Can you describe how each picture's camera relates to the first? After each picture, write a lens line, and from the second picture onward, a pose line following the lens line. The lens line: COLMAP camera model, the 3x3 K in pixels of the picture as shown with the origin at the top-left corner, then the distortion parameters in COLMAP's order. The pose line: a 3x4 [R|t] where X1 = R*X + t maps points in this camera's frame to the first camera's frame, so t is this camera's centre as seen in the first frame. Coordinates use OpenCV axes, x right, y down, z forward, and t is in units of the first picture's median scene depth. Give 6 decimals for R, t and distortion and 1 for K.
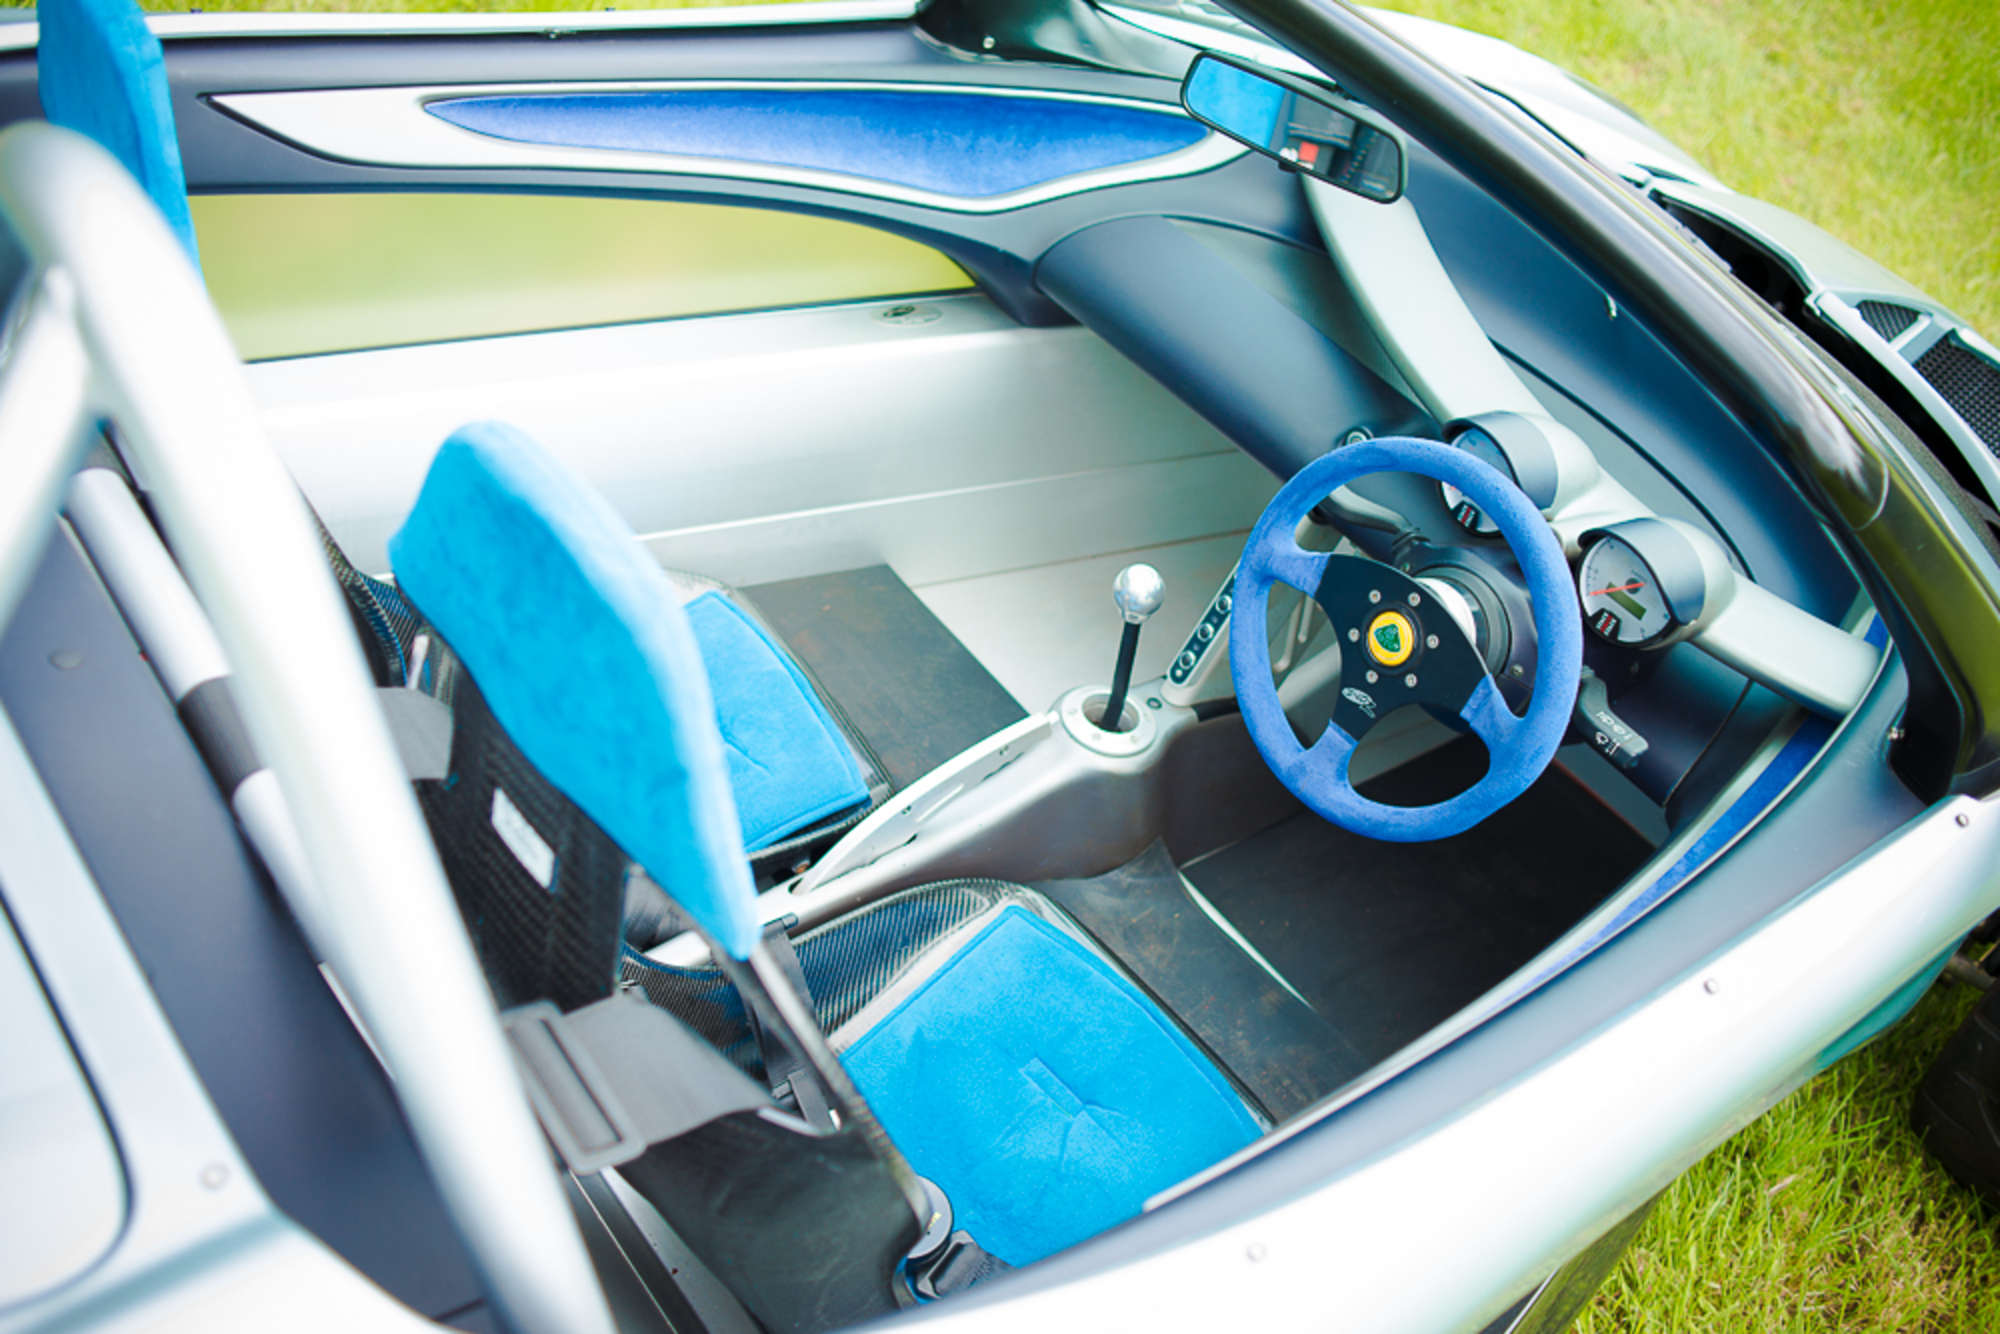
lens RADIAL K [[2006.7, 0, 998.0], [0, 2006.7, 671.8], [0, 0, 1]] dist [-0.055274, 0.000000]
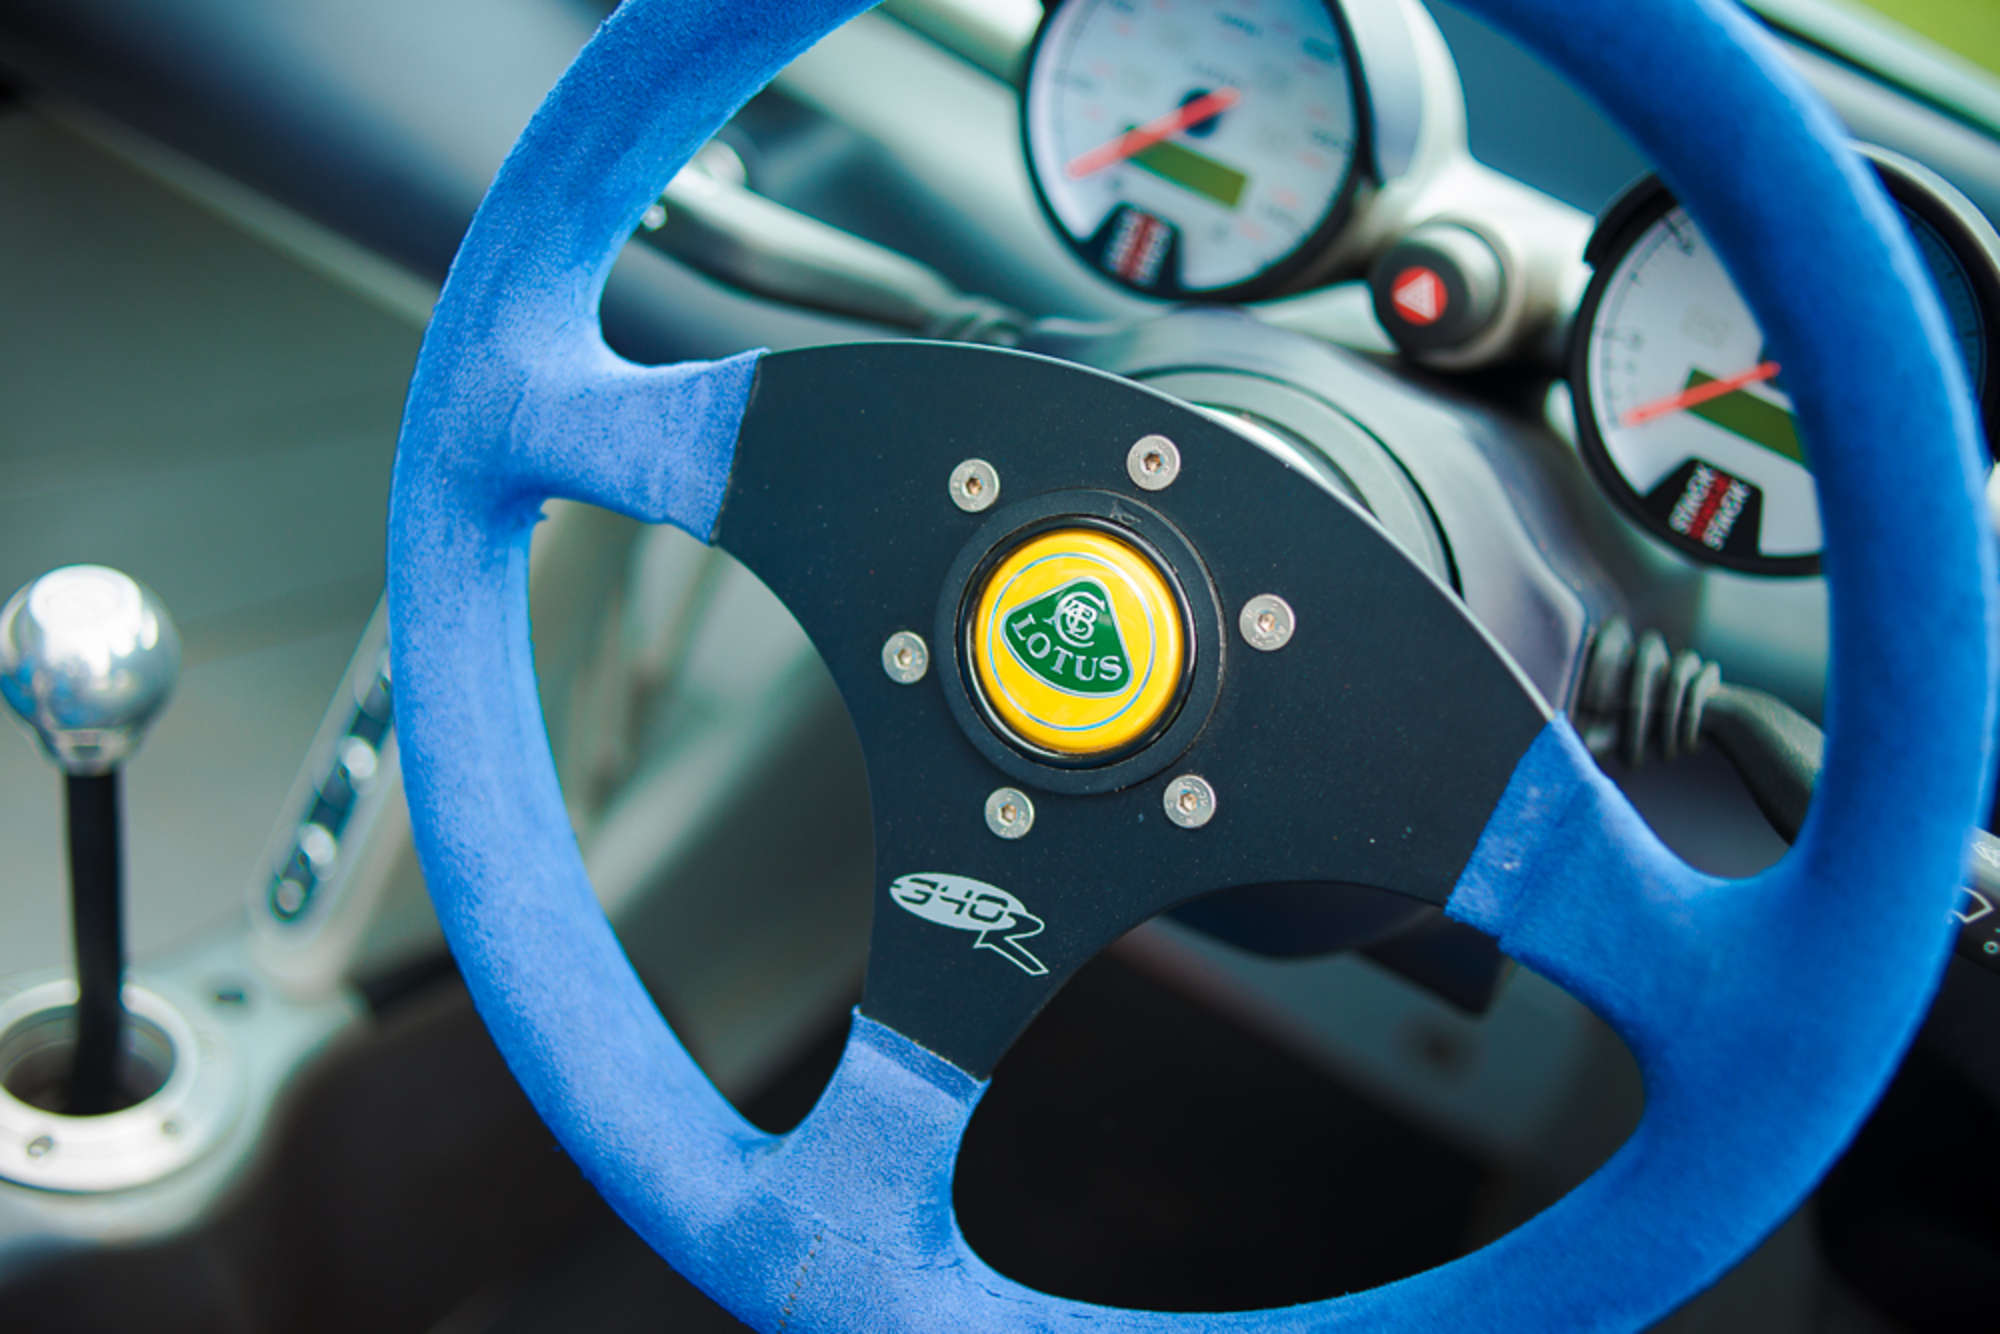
lens RADIAL K [[2006.7, 0, 1000.5], [0, 2006.7, 676.4], [0, 0, 1]] dist [-0.055274, 0.000000]
pose [[0.915739, -0.133192, 0.379055, 0.094270], [0.160194, 0.986256, -0.040455, -0.004184], [-0.368457, 0.097768, 0.924490, 0.767126]]
